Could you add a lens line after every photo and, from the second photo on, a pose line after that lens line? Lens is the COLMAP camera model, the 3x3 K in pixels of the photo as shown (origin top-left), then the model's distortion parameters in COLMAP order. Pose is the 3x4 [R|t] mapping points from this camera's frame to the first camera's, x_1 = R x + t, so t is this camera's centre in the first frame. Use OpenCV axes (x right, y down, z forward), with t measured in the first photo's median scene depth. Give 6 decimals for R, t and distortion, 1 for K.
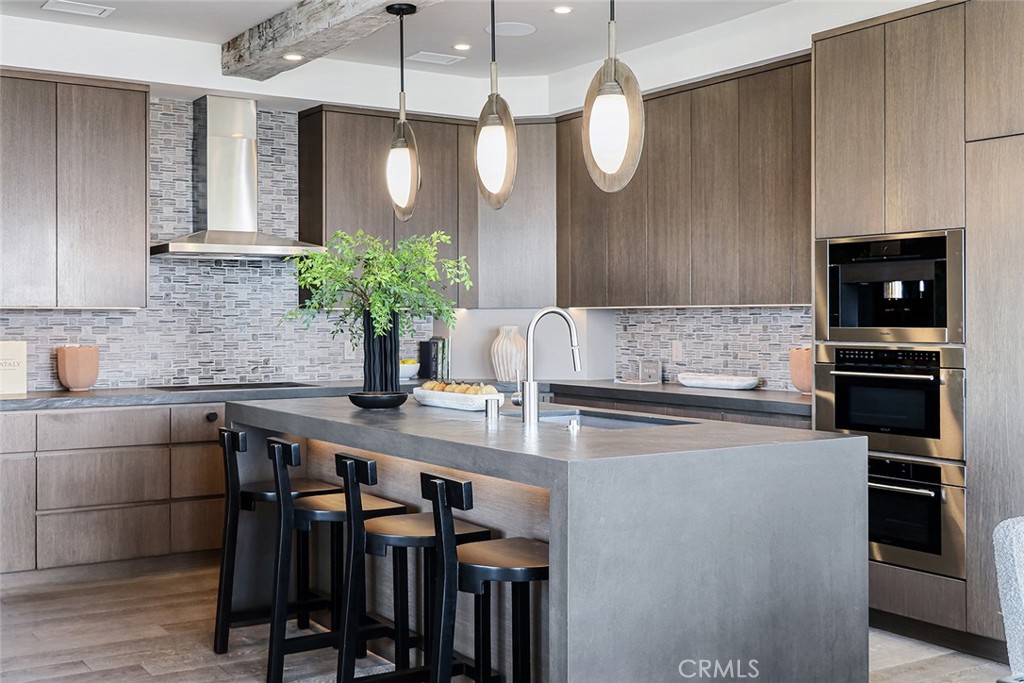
lens RADIAL K [[1256.0, 0, 512.0], [0, 1256.0, 341.5], [0, 0, 1]] dist [0.031129, 0.013734]
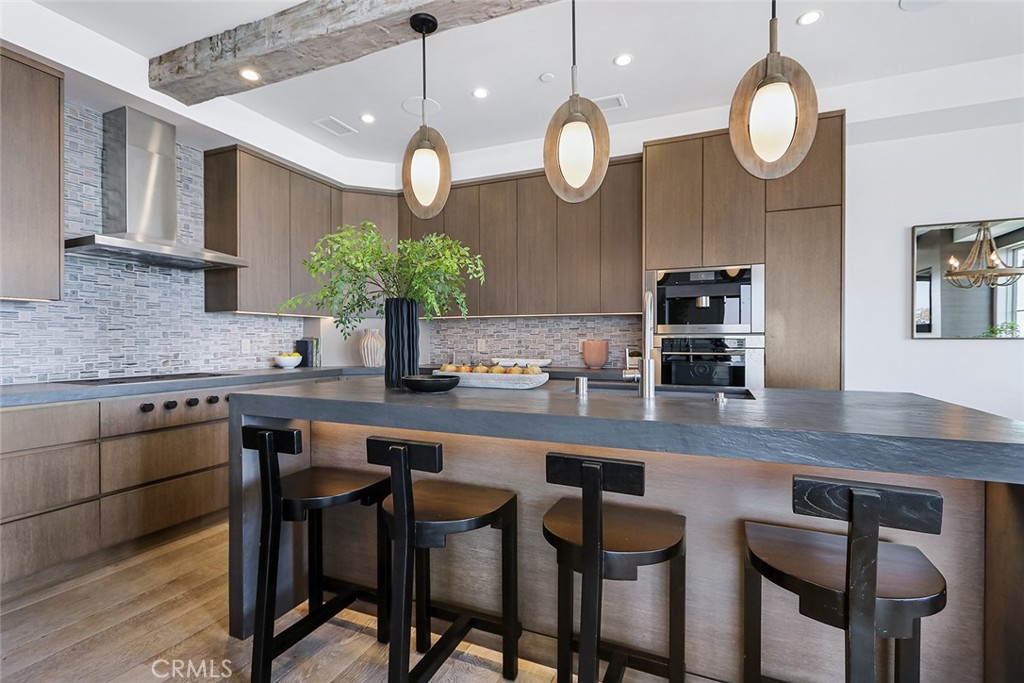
lens RADIAL K [[493.6, 0, 510.9], [0, 493.6, 348.4], [0, 0, 1]] dist [-0.002654, -0.000552]
pose [[0.828044, -0.007793, 0.560609, -0.212532], [0.011231, 0.999933, -0.002689, 0.015063], [-0.560551, 0.008523, 0.828076, 0.484112]]
